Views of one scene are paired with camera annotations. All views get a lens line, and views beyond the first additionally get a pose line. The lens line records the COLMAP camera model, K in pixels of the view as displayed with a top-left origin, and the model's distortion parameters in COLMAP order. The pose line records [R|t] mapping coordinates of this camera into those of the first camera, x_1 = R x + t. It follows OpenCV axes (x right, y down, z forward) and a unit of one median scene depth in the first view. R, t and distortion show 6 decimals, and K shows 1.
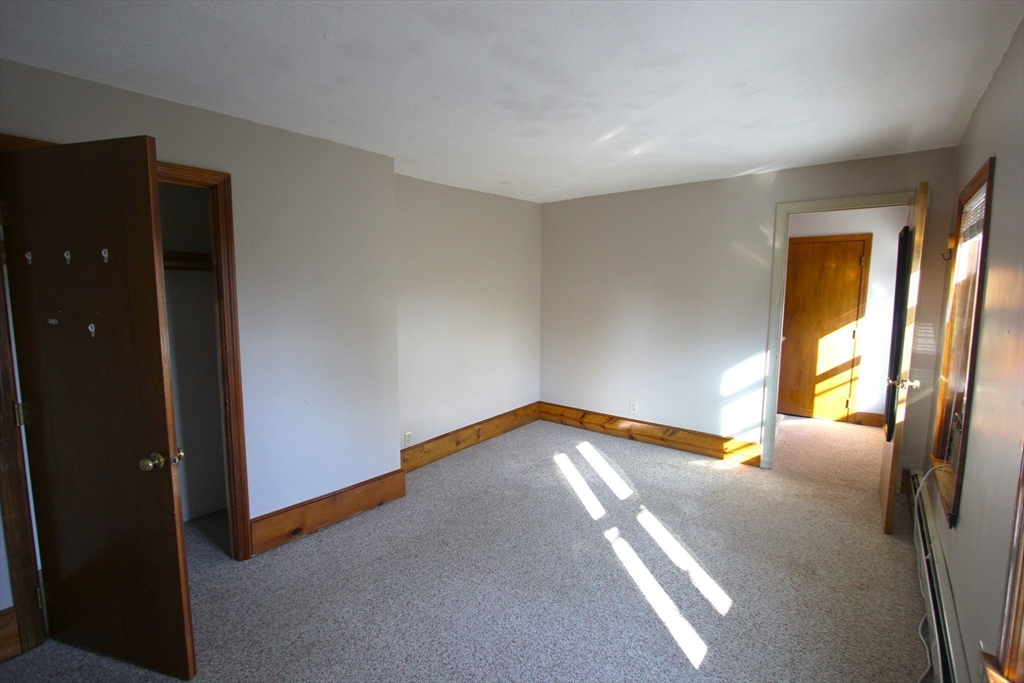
lens RADIAL K [[473.1, 0, 512.9], [0, 473.1, 344.7], [0, 0, 1]] dist [-0.017056, 0.000134]
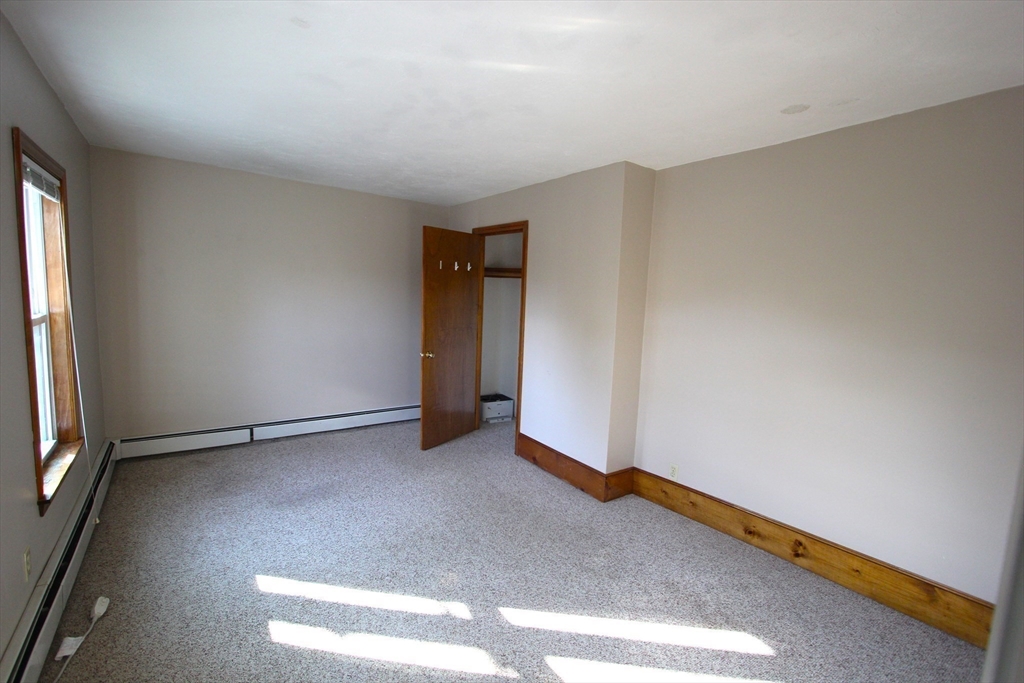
lens RADIAL K [[473.1, 0, 512.9], [0, 473.1, 344.7], [0, 0, 1]] dist [-0.017056, 0.000134]
pose [[-0.282975, 0.099080, -0.953996, 0.777188], [-0.153626, 0.977126, 0.147051, -0.125807], [0.946744, 0.188170, -0.261281, 1.078347]]
